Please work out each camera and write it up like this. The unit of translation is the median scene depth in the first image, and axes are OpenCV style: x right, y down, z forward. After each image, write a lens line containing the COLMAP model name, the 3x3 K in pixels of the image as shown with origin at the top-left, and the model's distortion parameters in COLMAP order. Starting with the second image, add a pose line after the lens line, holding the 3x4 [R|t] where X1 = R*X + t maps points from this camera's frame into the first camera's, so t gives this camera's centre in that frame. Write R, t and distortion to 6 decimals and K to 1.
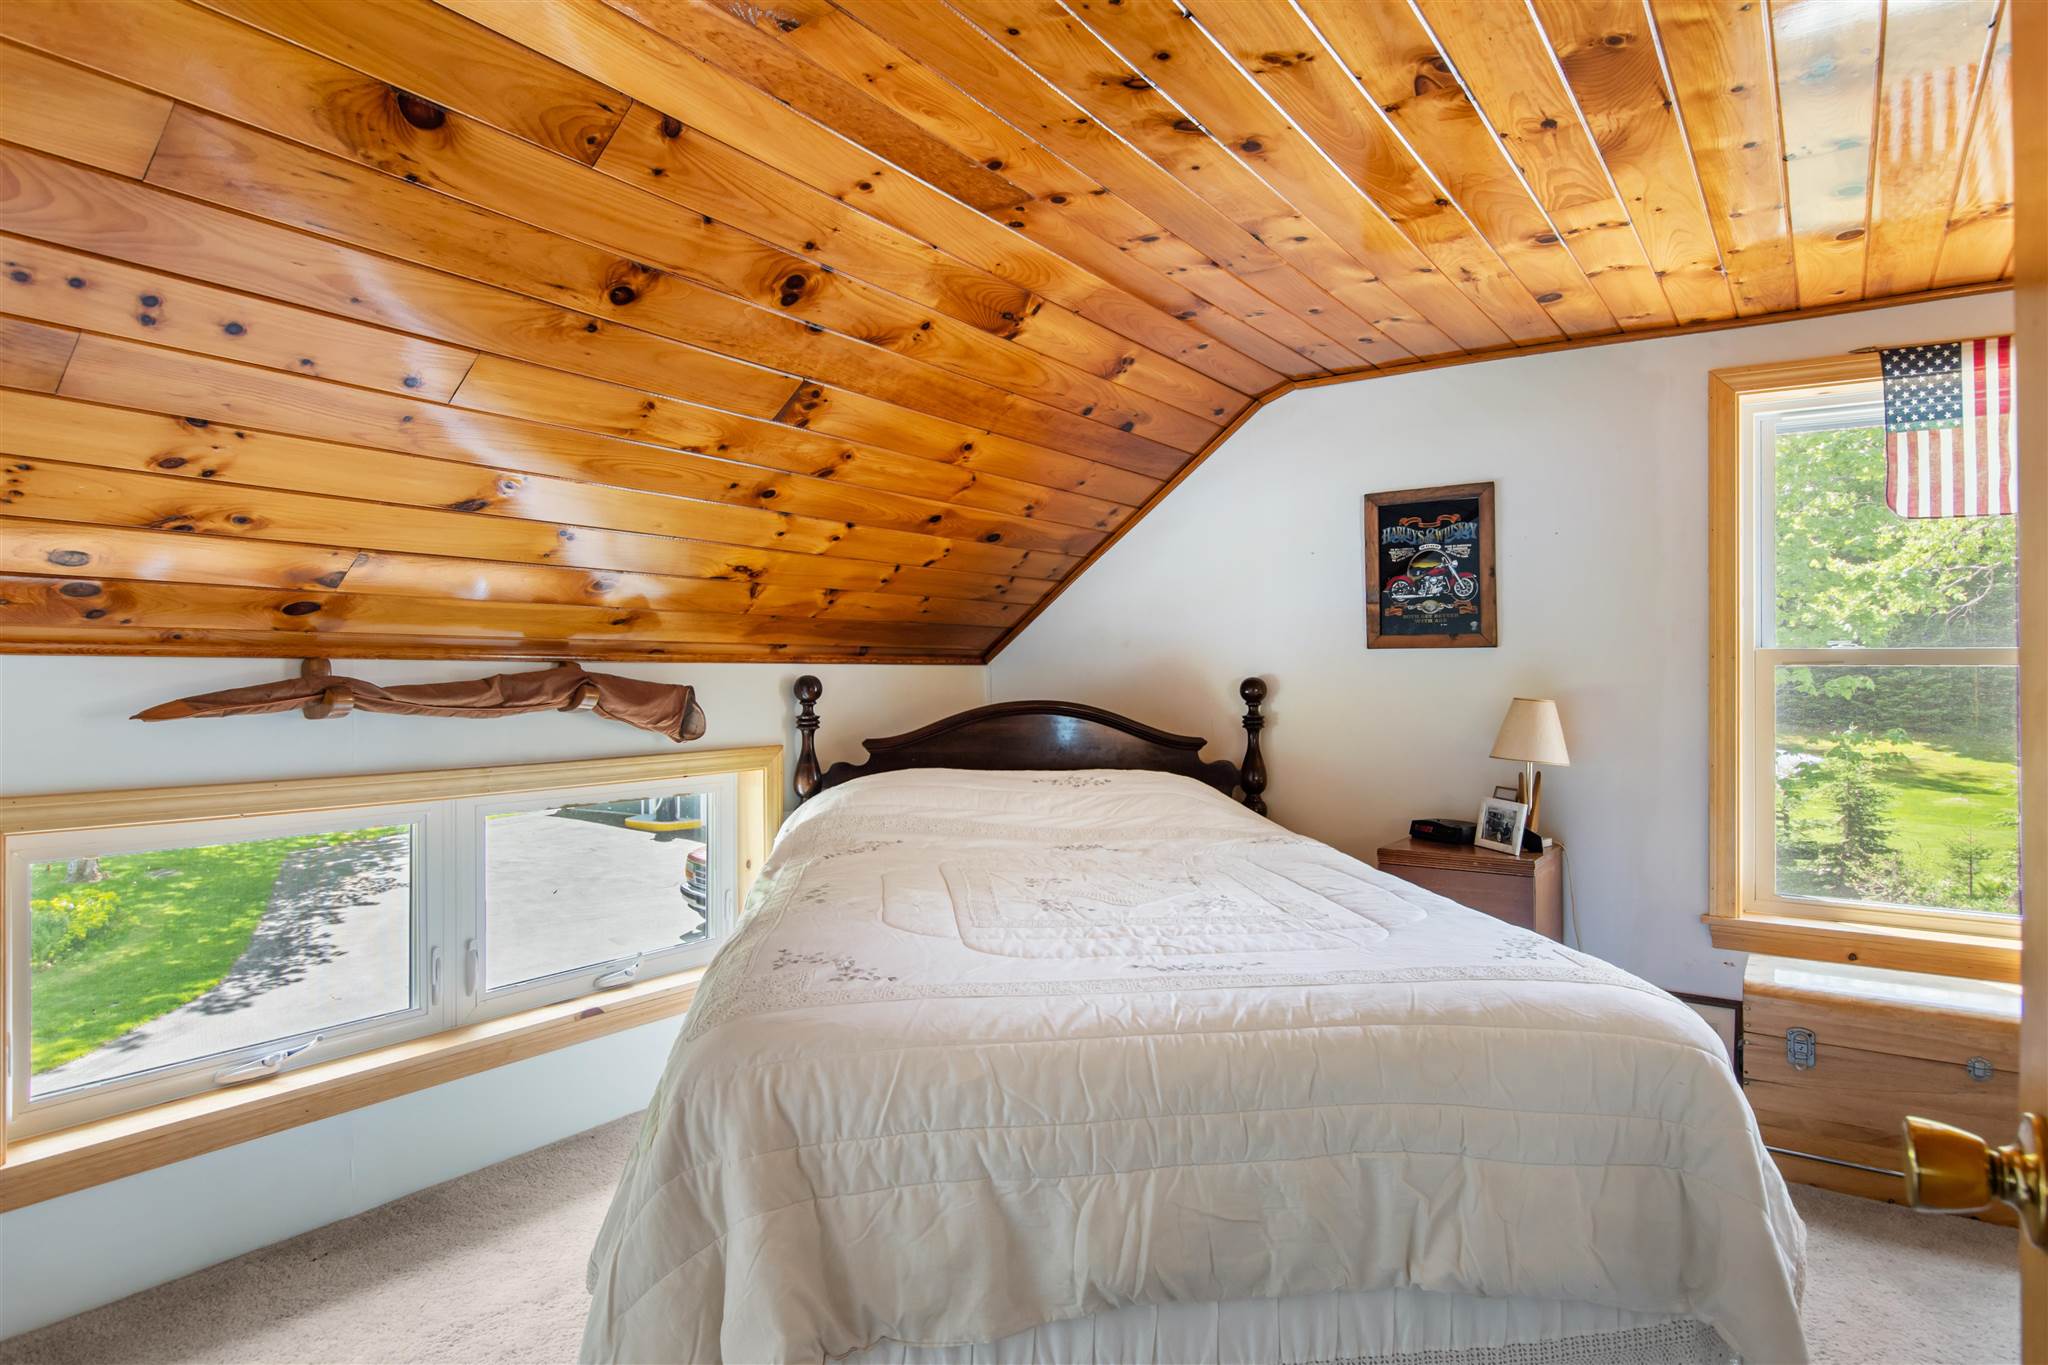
lens RADIAL K [[1179.0, 0, 1023.7], [0, 1179.0, 672.1], [0, 0, 1]] dist [-0.003391, -0.000705]
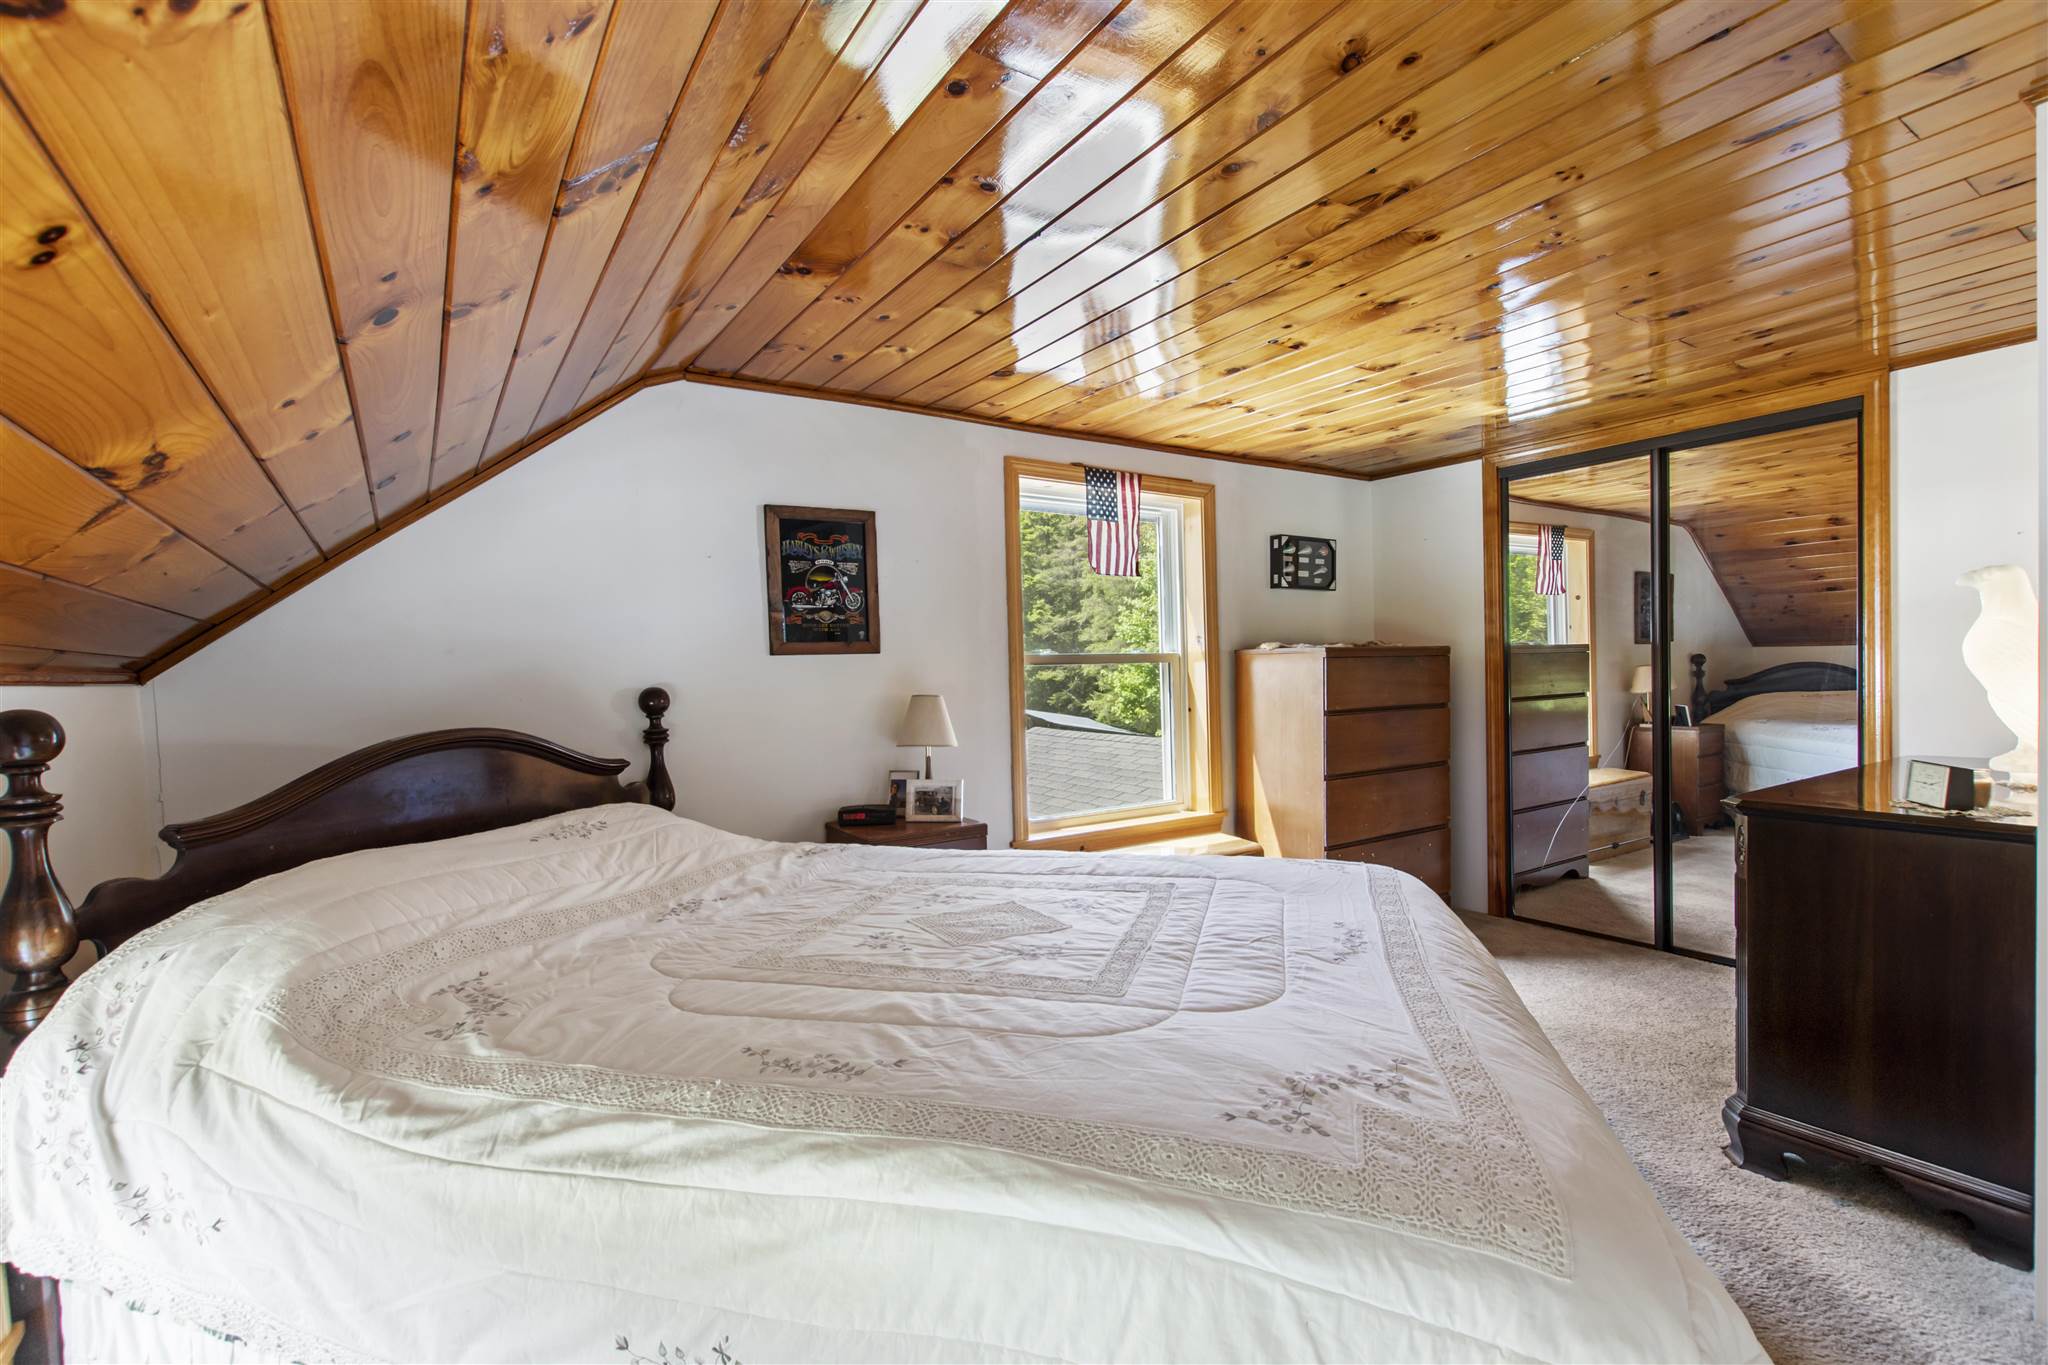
lens RADIAL K [[914.6, 0, 1028.0], [0, 914.6, 695.4], [0, 0, 1]] dist [0.008164, -0.002103]
pose [[0.362077, -0.039800, 0.931298, -0.390320], [0.028407, 0.999095, 0.031653, -0.003649], [-0.931715, 0.014995, 0.362880, 0.516357]]
